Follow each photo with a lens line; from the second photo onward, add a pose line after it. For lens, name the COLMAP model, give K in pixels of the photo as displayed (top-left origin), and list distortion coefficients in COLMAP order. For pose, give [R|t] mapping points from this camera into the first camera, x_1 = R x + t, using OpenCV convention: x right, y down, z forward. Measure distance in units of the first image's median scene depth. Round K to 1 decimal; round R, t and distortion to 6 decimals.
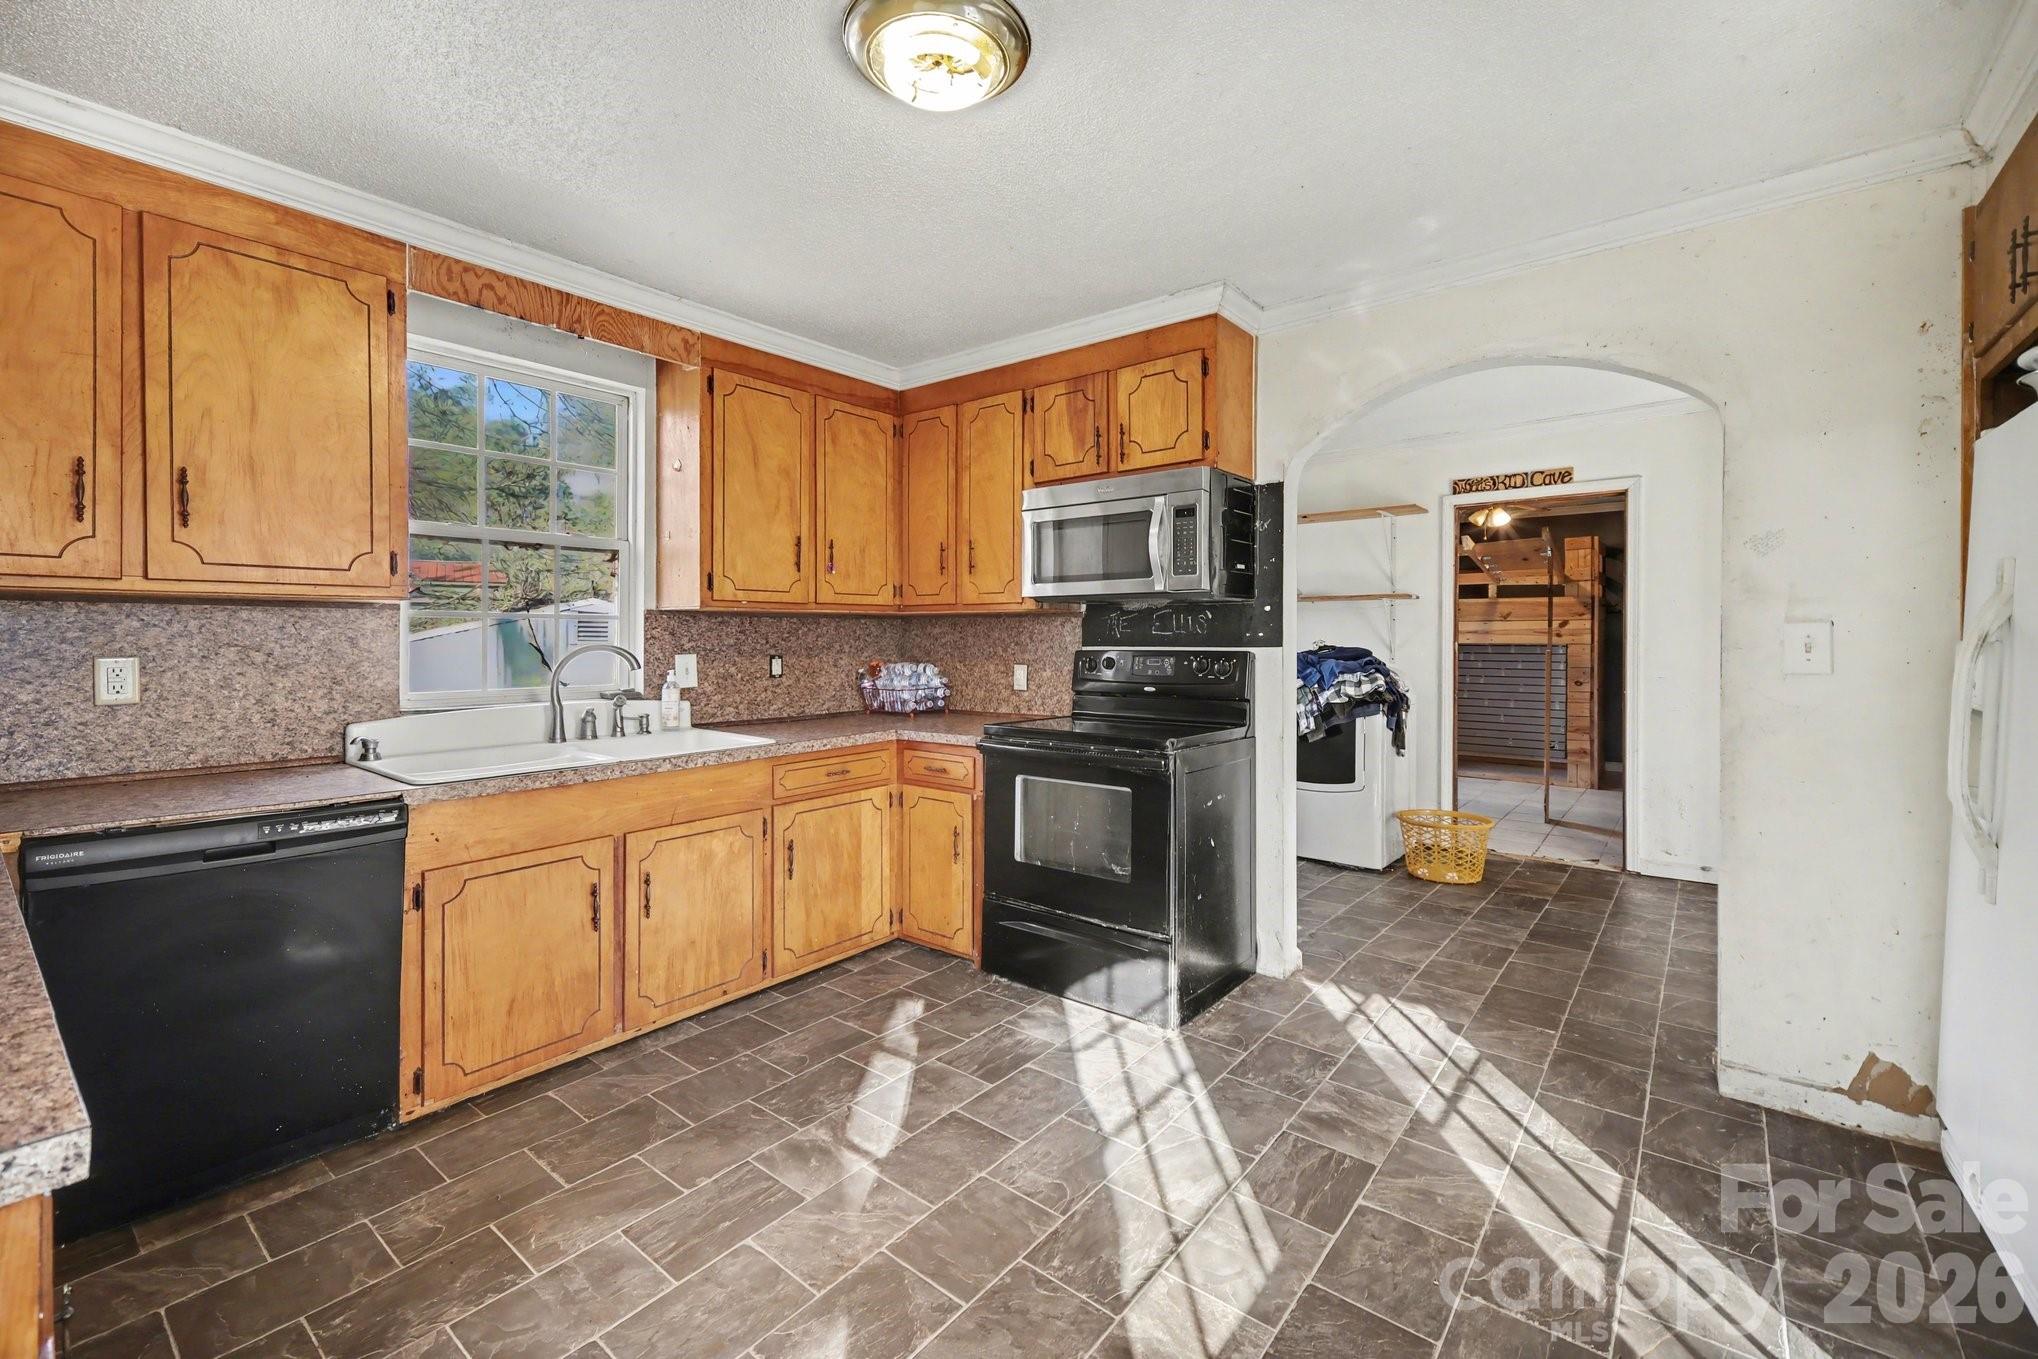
lens RADIAL K [[856.7, 0, 1052.7], [0, 856.7, 638.2], [0, 0, 1]] dist [0.001399, 0.000140]
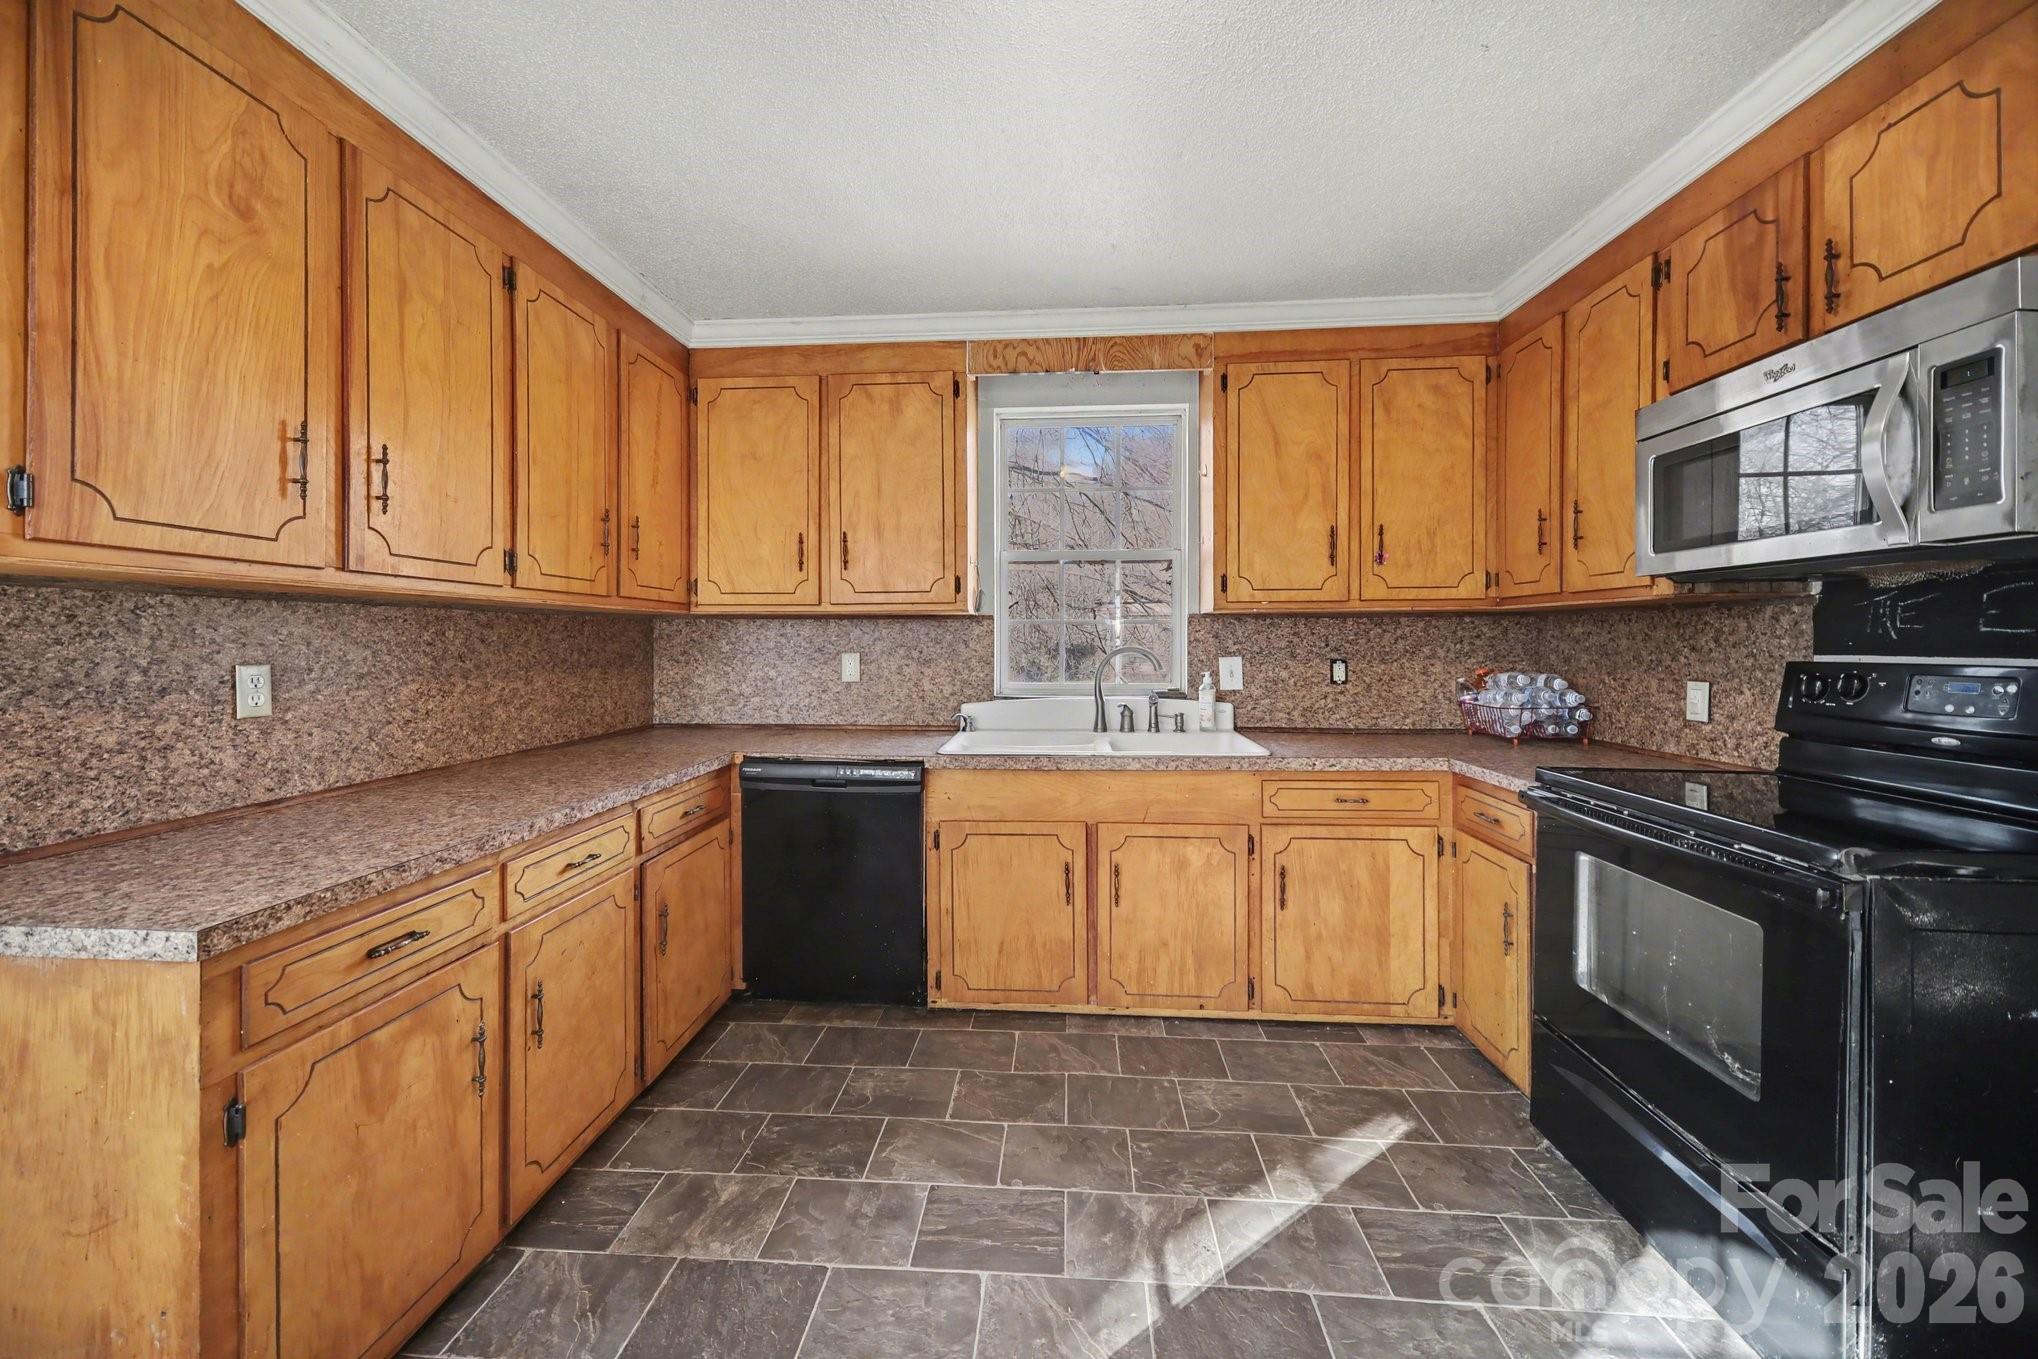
lens RADIAL K [[775.8, 0, 1019.8], [0, 775.8, 642.8], [0, 0, 1]] dist [0.001582, 0.000034]
pose [[0.542503, 0.003212, -0.840048, 0.220044], [0.001373, 0.999988, 0.004710, -0.002419], [0.840053, -0.003709, 0.542492, 0.319811]]
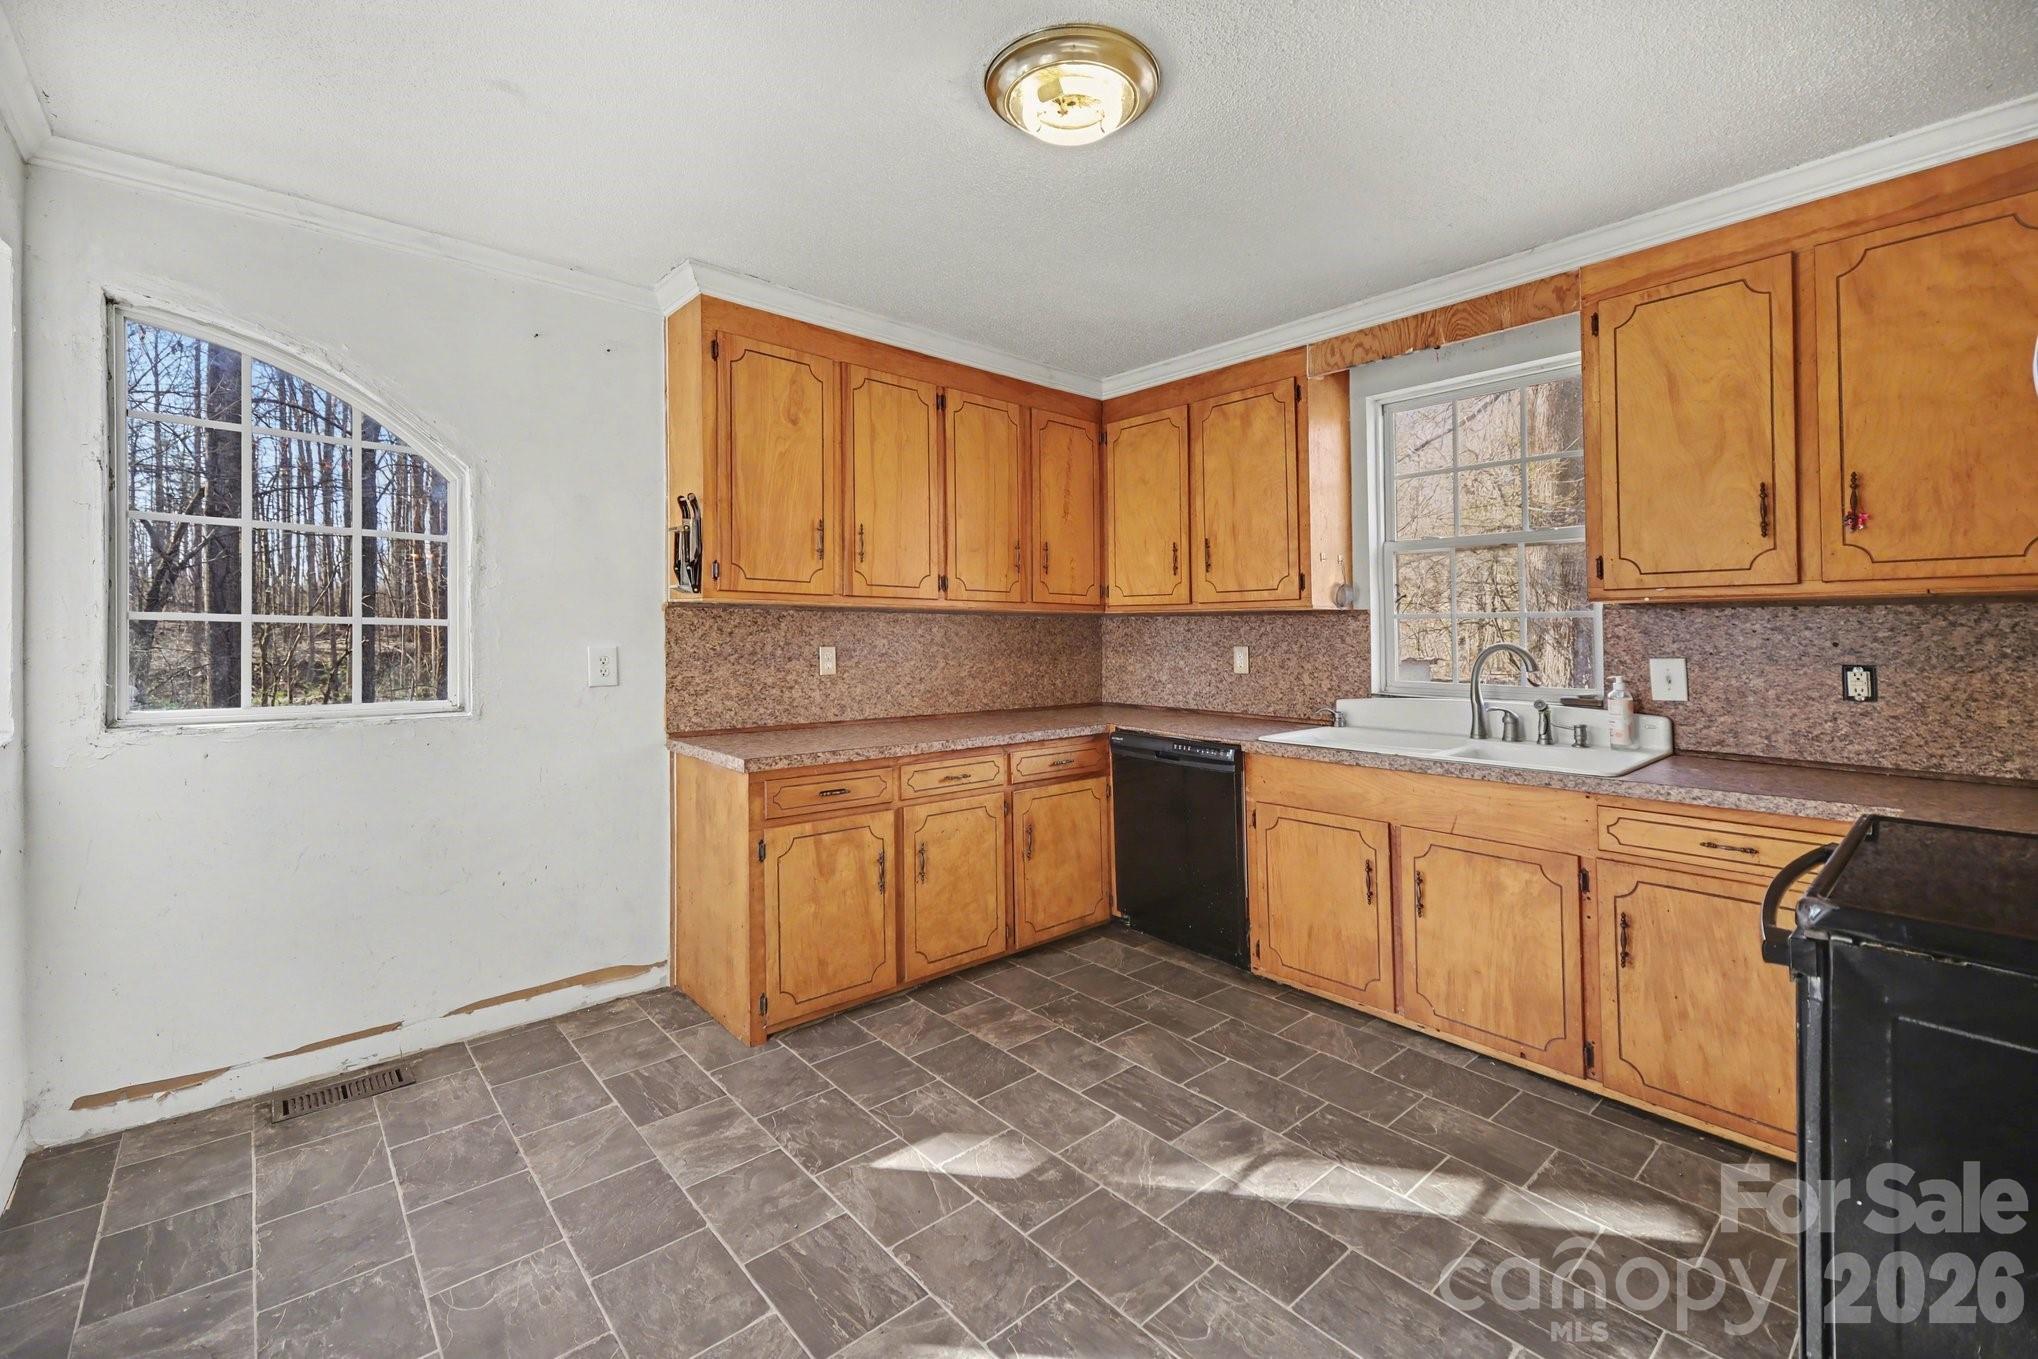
lens RADIAL K [[876.2, 0, 1015.7], [0, 876.2, 642.4], [0, 0, 1]] dist [0.003536, 0.000100]
pose [[-0.211305, 0.010135, -0.977368, 0.521588], [-0.001786, 0.999941, 0.010756, -0.003350], [0.977419, 0.004019, -0.211274, 0.631024]]
